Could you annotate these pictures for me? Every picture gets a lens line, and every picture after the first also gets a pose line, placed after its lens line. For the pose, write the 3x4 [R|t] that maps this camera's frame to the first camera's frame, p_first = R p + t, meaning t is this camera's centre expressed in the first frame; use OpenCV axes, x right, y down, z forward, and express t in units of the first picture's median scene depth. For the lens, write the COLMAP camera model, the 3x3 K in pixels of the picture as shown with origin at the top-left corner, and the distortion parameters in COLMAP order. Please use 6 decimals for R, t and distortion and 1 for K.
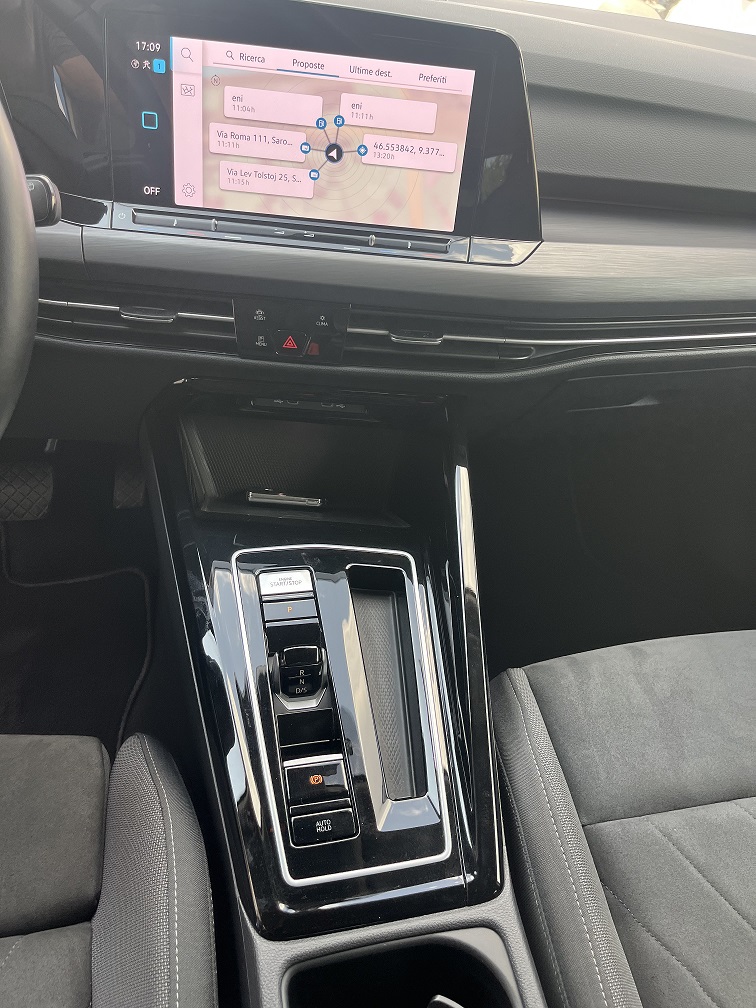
lens RADIAL K [[777.2, 0, 367.1], [0, 777.2, 506.3], [0, 0, 1]] dist [0.053586, -0.077264]
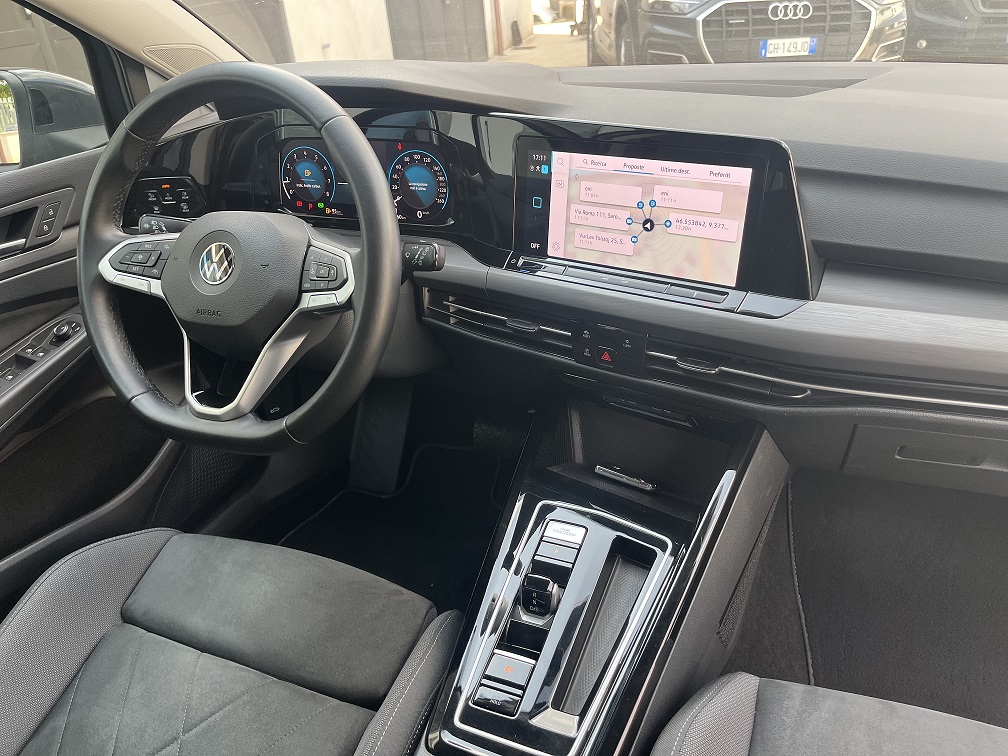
lens RADIAL K [[777.2, 0, 503.4], [0, 777.2, 386.1], [0, 0, 1]] dist [0.053586, -0.077264]
pose [[0.785485, 0.155058, -0.599141, 0.614364], [-0.235291, 0.970230, -0.057375, -0.045493], [0.572408, 0.186040, 0.798585, -0.168469]]
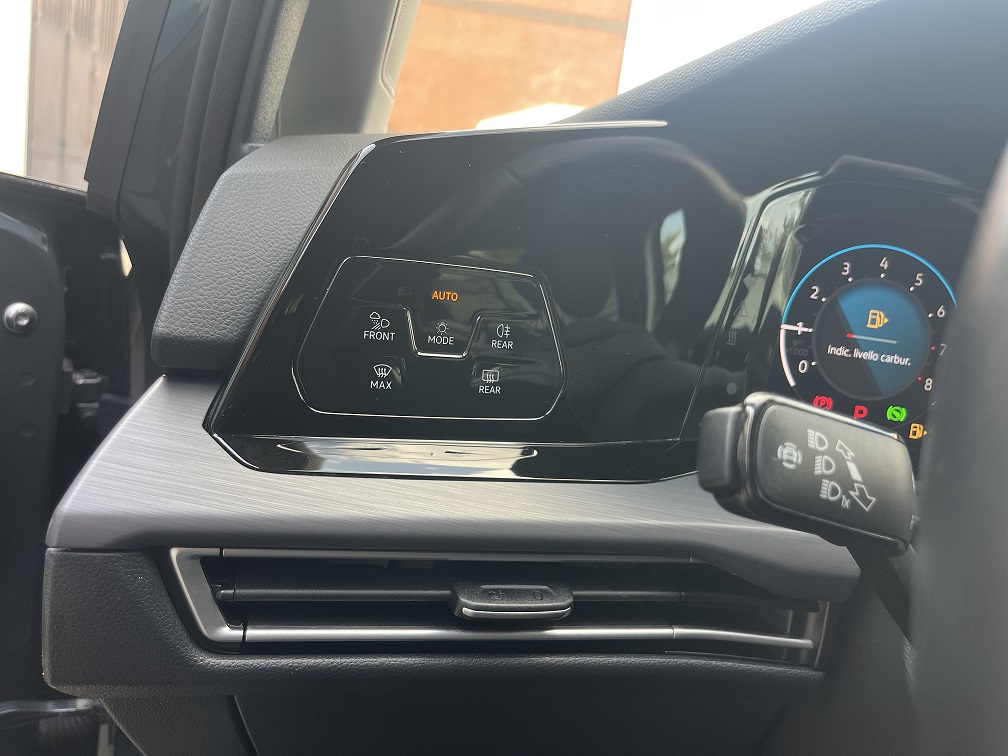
lens RADIAL K [[777.2, 0, 512.0], [0, 777.2, 375.5], [0, 0, 1]] dist [0.053586, -0.077264]
pose [[0.983218, 0.079320, -0.164291, -1.024497], [-0.143767, 0.891268, -0.430084, -0.168988], [0.112313, 0.446486, 0.887714, 0.343906]]
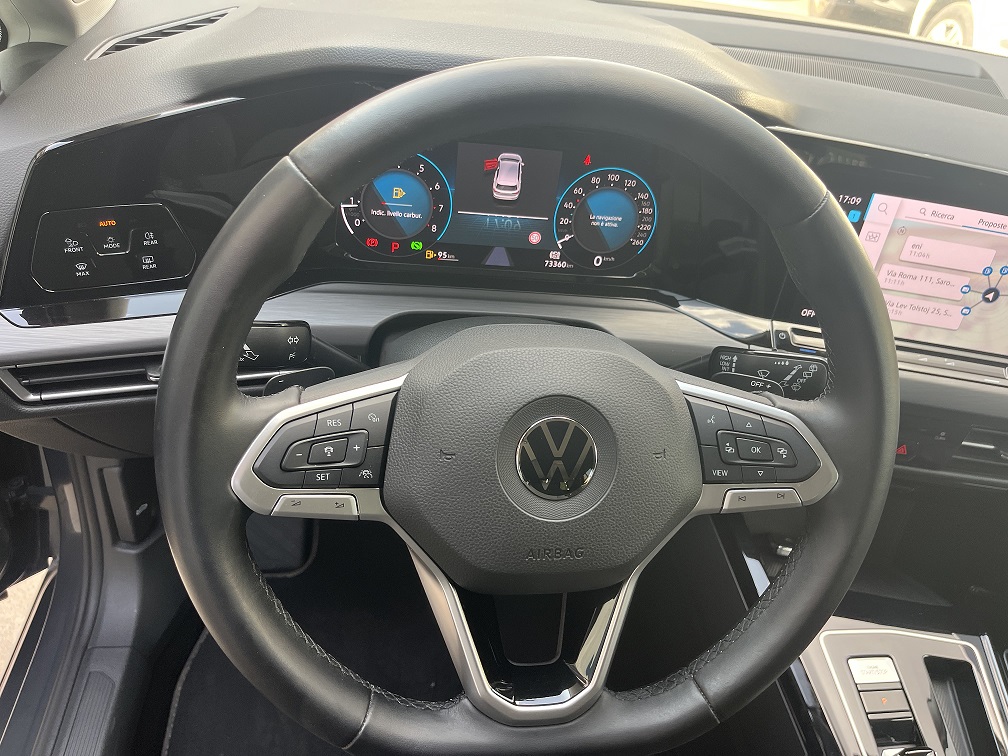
lens RADIAL K [[777.2, 0, 500.7], [0, 777.2, 379.3], [0, 0, 1]] dist [0.053586, -0.077264]
pose [[0.993672, 0.092625, -0.063539, -0.632874], [-0.092252, 0.995697, 0.008799, -0.285516], [0.064080, -0.002882, 0.997941, -0.115294]]
